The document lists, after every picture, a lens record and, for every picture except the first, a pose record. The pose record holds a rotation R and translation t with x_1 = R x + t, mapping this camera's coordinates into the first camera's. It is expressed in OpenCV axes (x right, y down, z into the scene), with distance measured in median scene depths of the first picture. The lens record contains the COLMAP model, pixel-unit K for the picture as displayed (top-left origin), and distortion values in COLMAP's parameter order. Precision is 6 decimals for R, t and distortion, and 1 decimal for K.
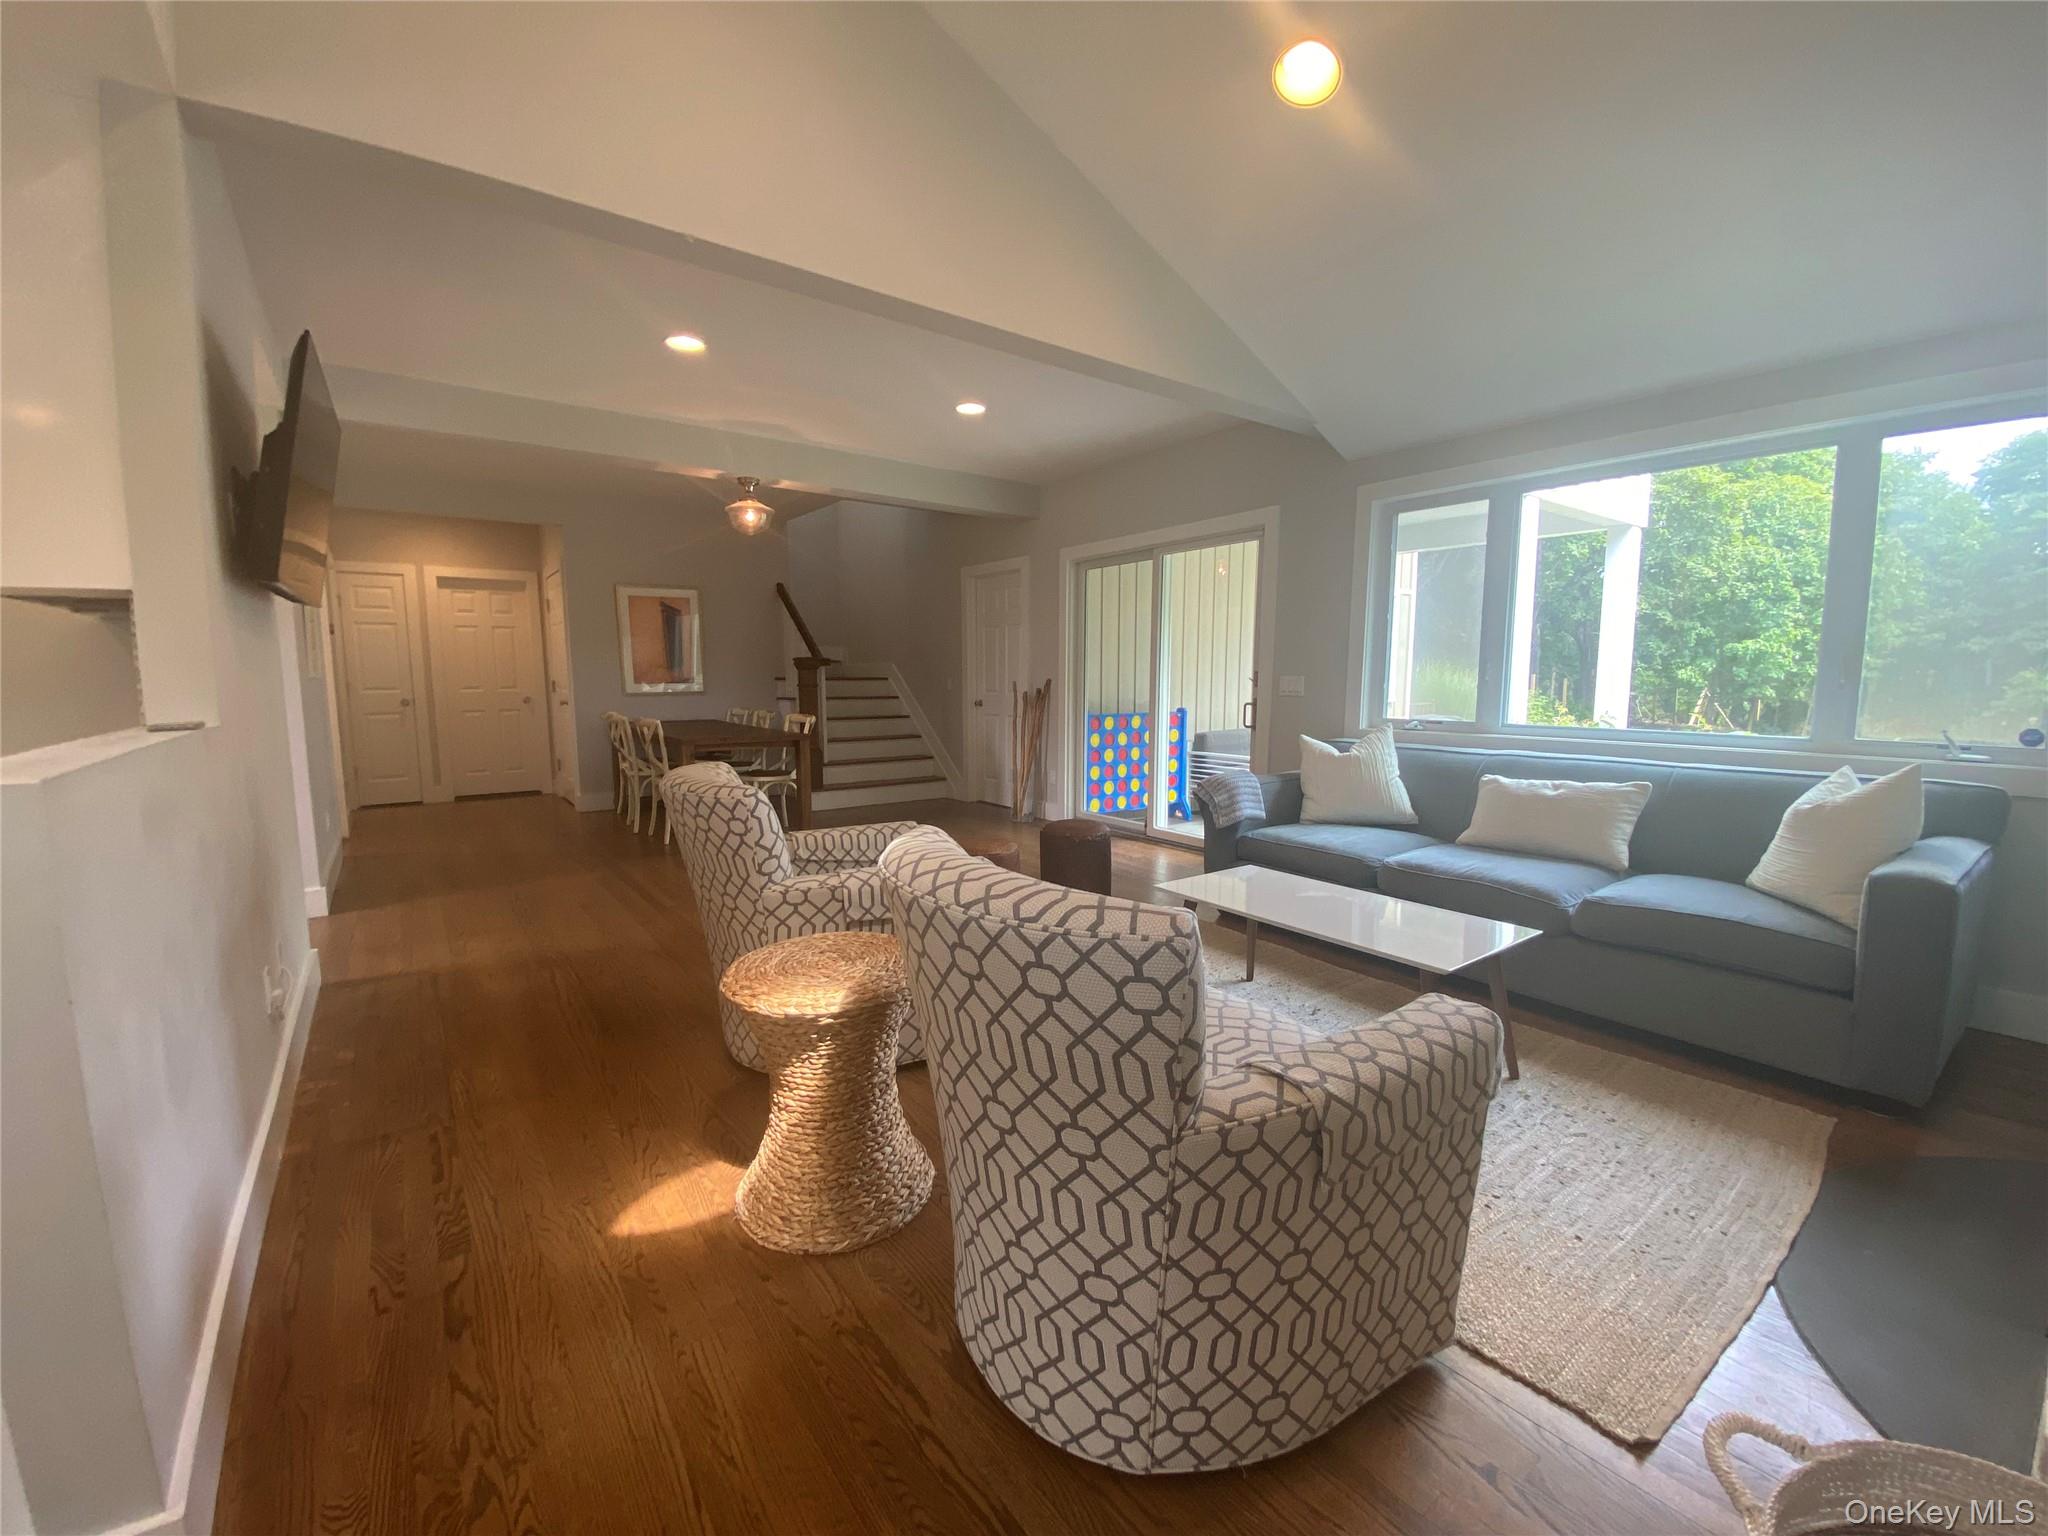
lens RADIAL K [[822.0, 0, 1026.9], [0, 822.0, 770.1], [0, 0, 1]] dist [0.035143, -0.032191]
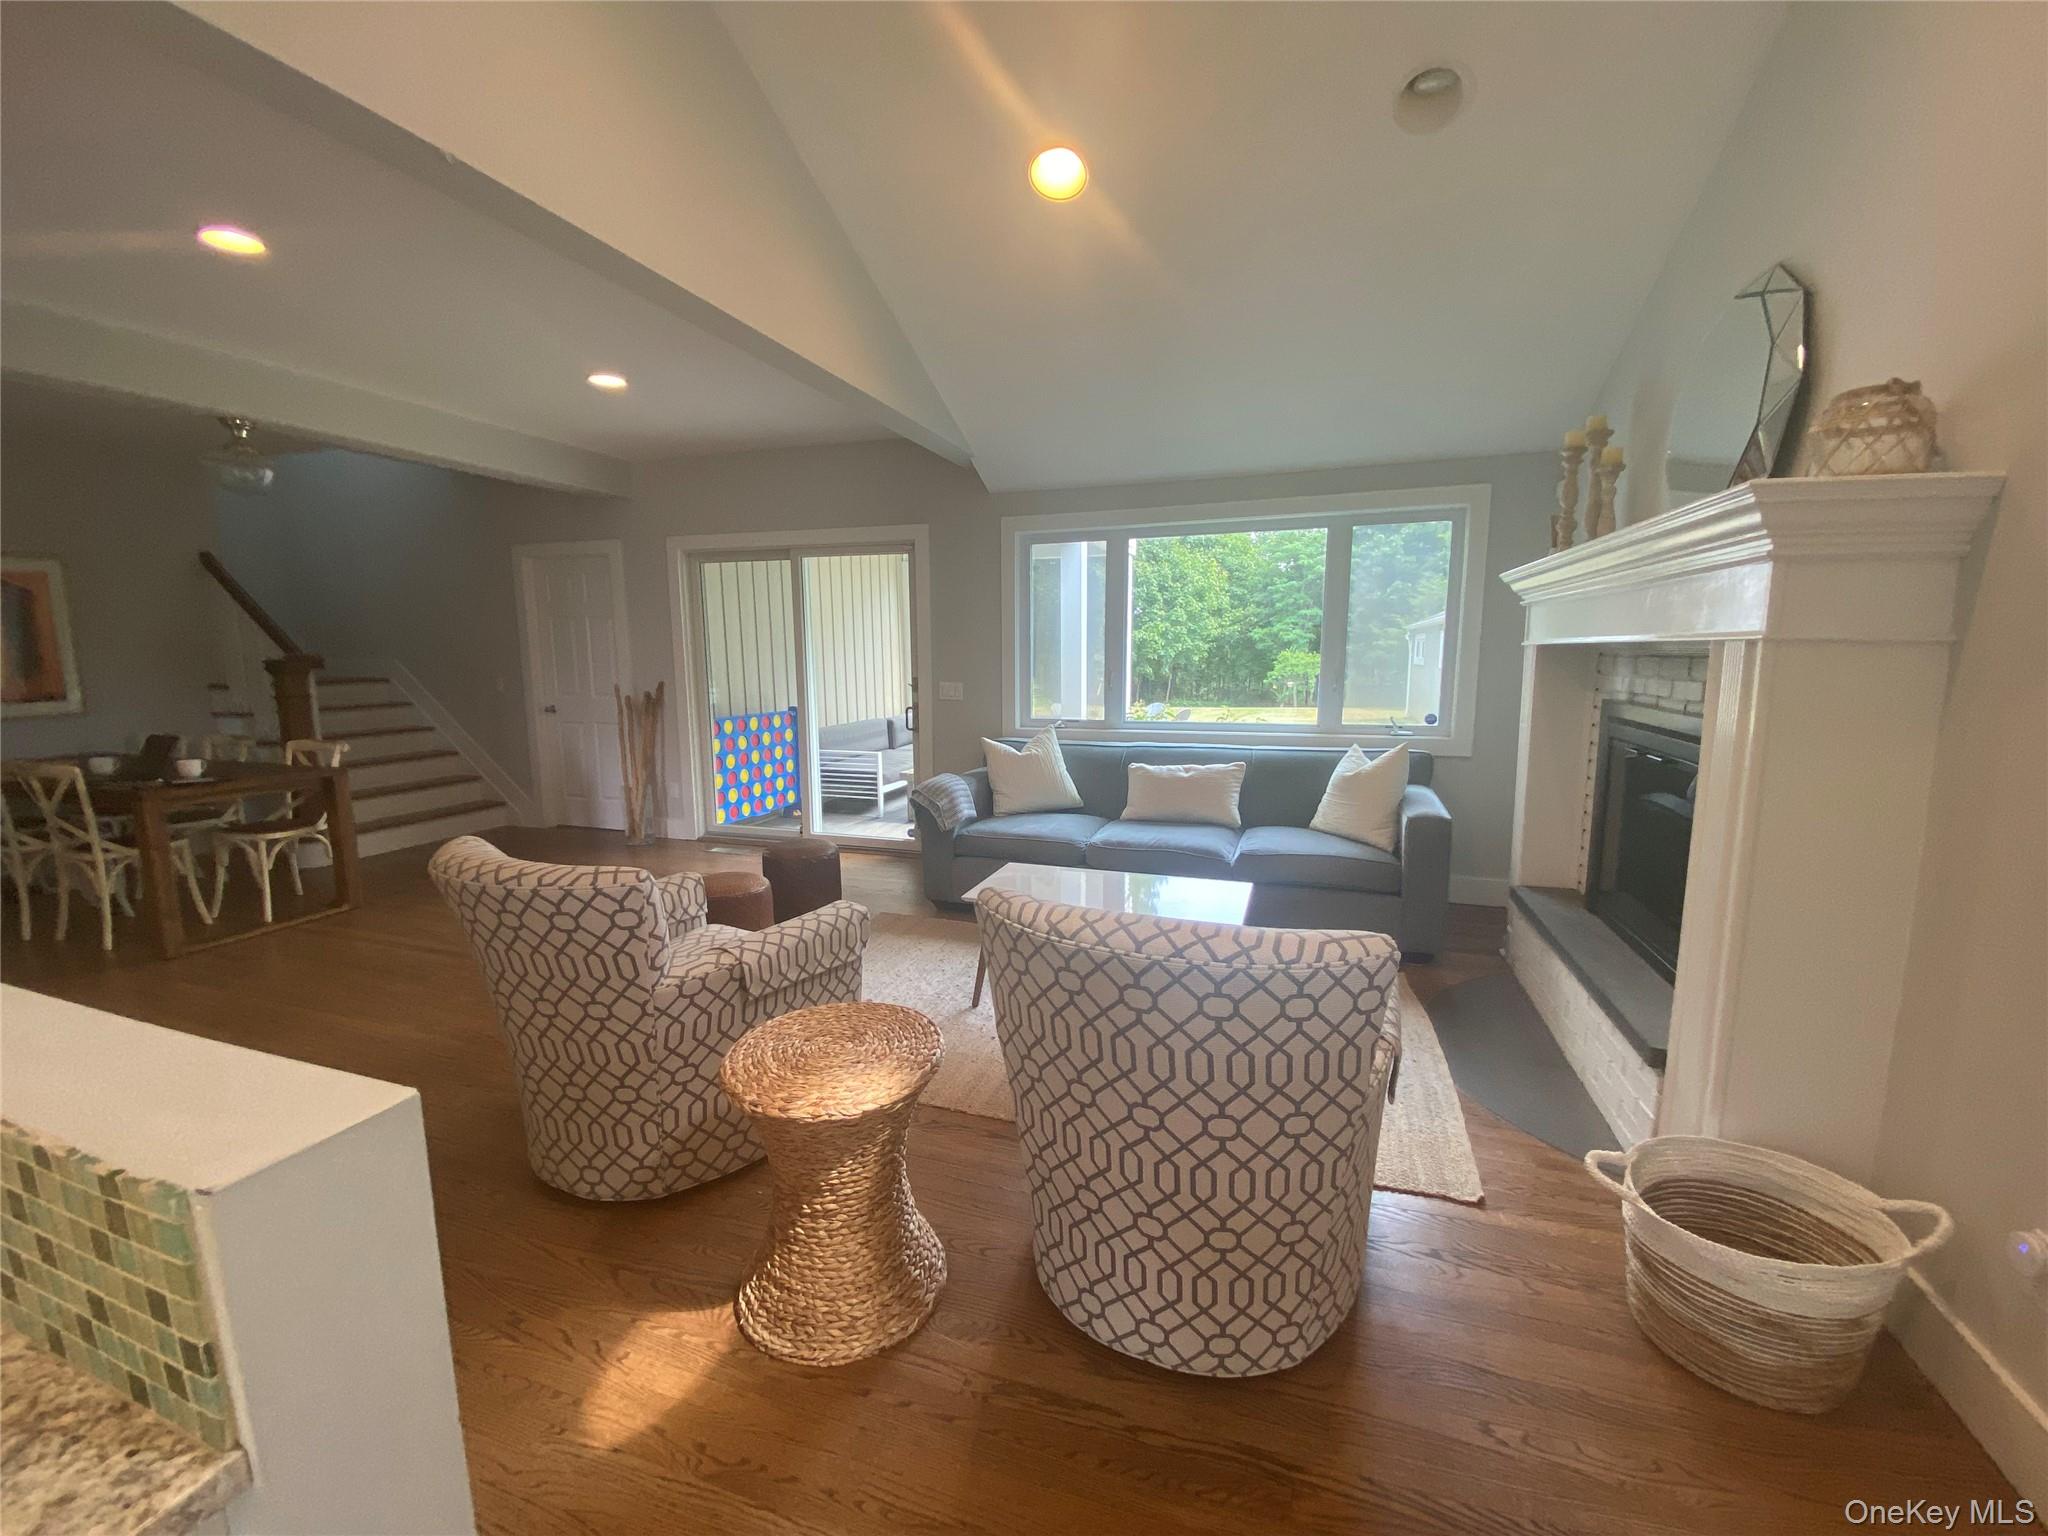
lens RADIAL K [[820.7, 0, 1027.3], [0, 820.7, 771.6], [0, 0, 1]] dist [0.020949, -0.022001]
pose [[0.816013, -0.085728, 0.571640, -0.223784], [0.068593, 0.996315, 0.051499, -0.042992], [-0.573949, -0.002813, 0.818886, 0.046748]]
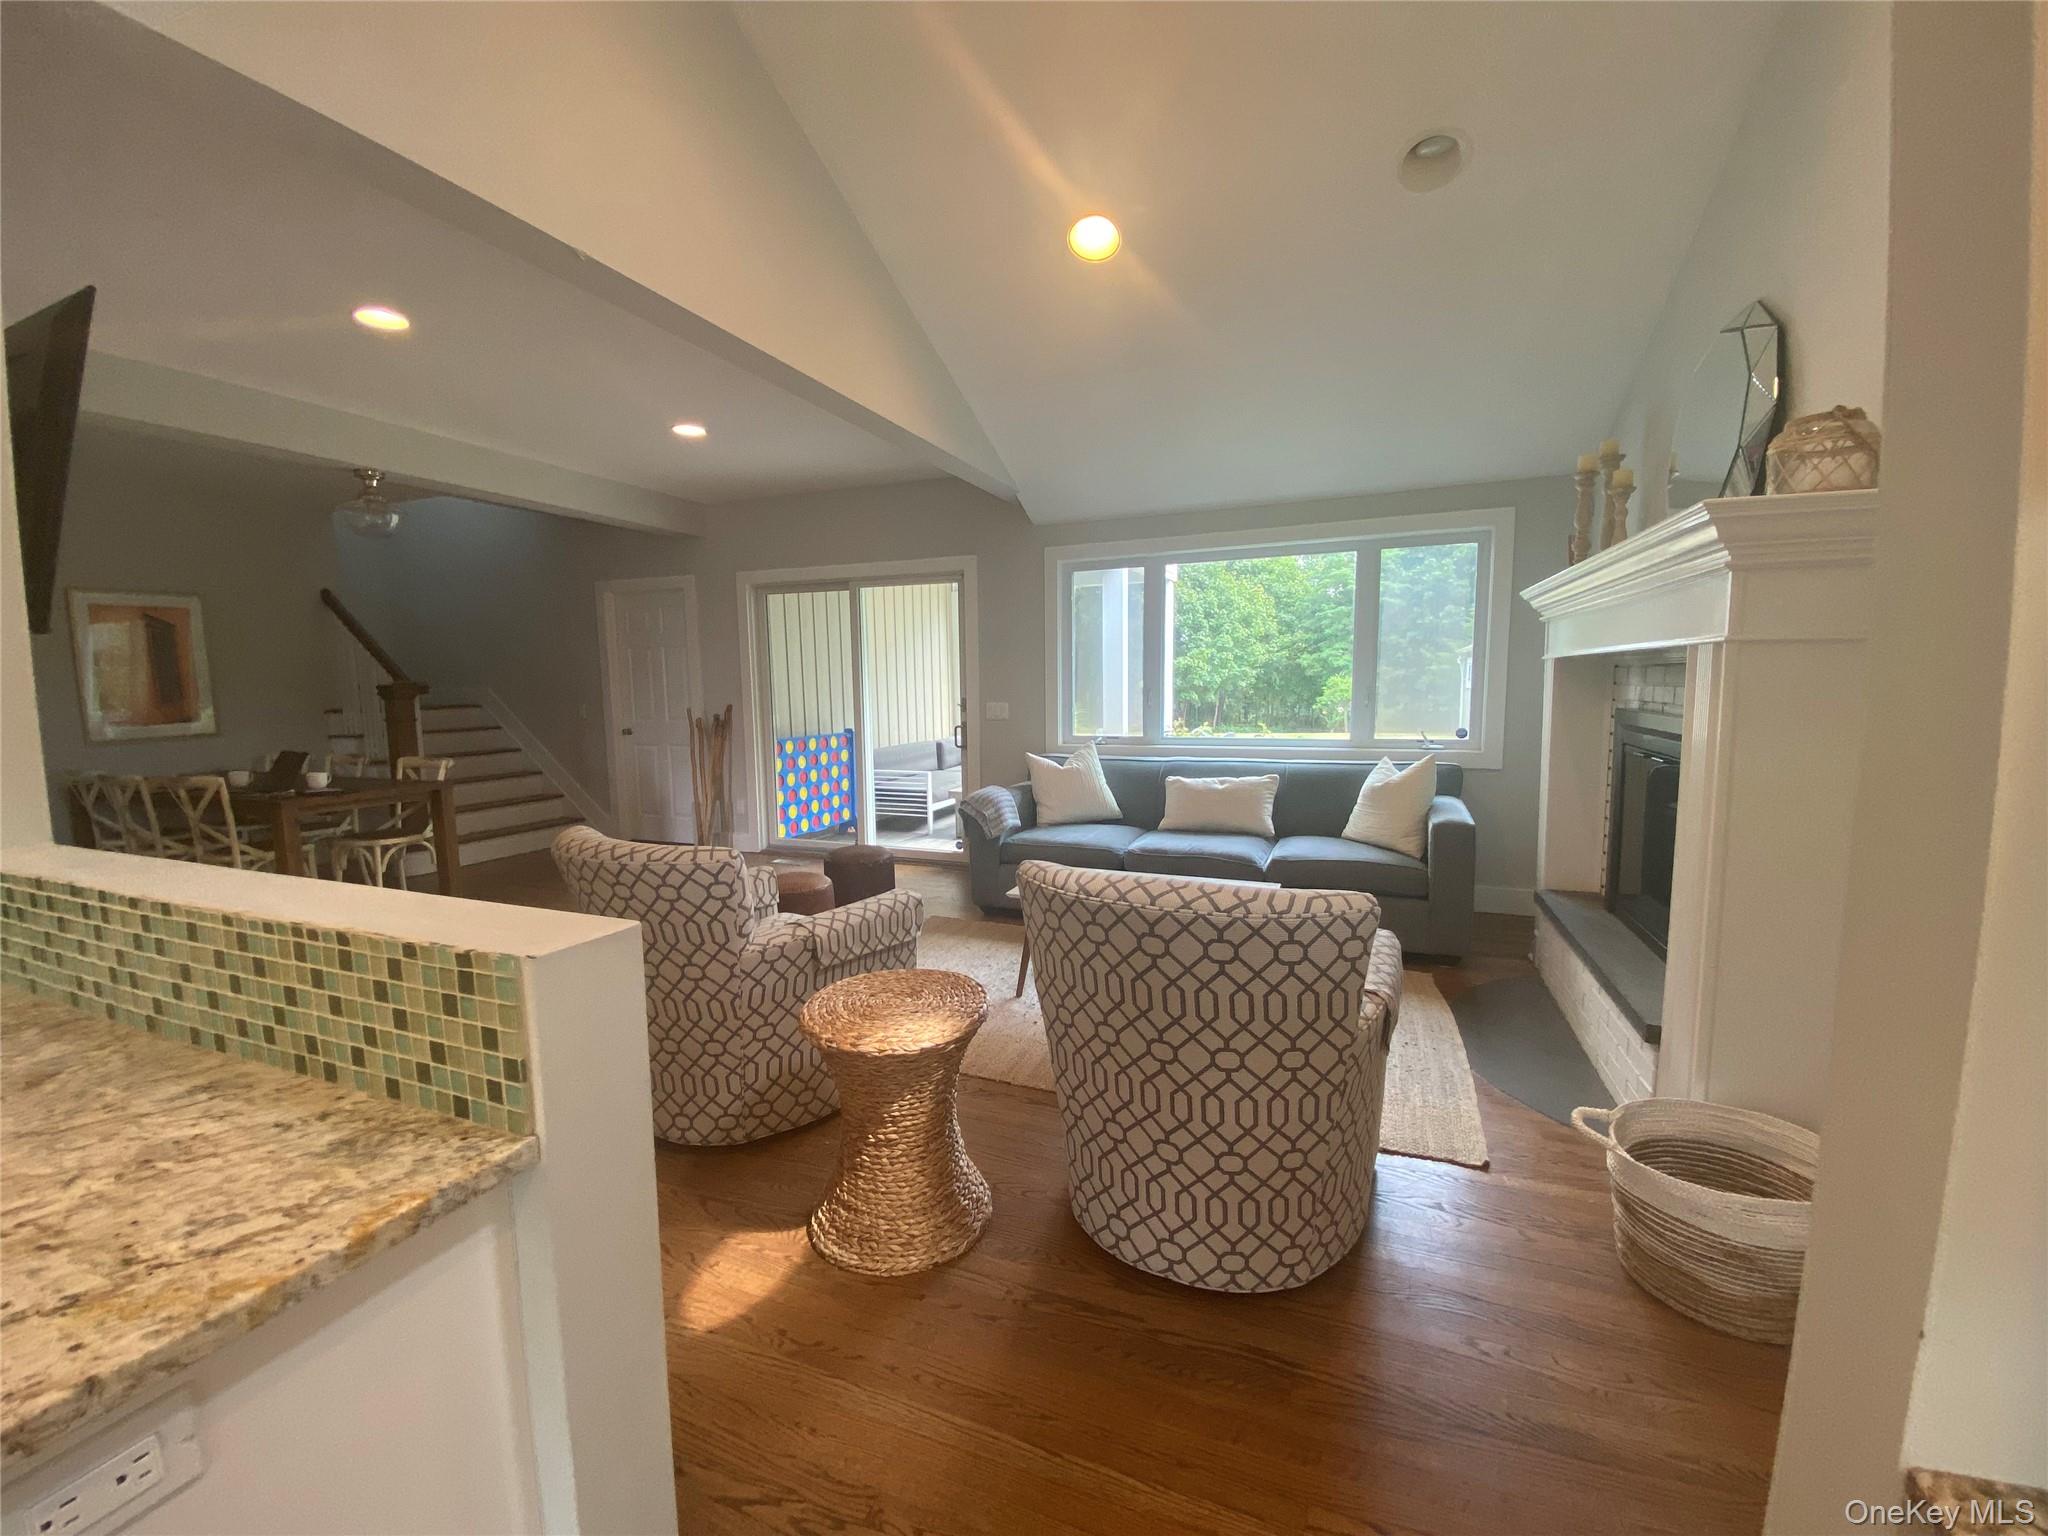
lens RADIAL K [[822.0, 0, 1026.9], [0, 822.0, 770.1], [0, 0, 1]] dist [0.035143, -0.032191]
pose [[0.847734, -0.065883, 0.526315, -0.253291], [0.071124, 0.997414, 0.010296, -0.026055], [-0.525632, 0.028705, 0.850228, -0.004325]]
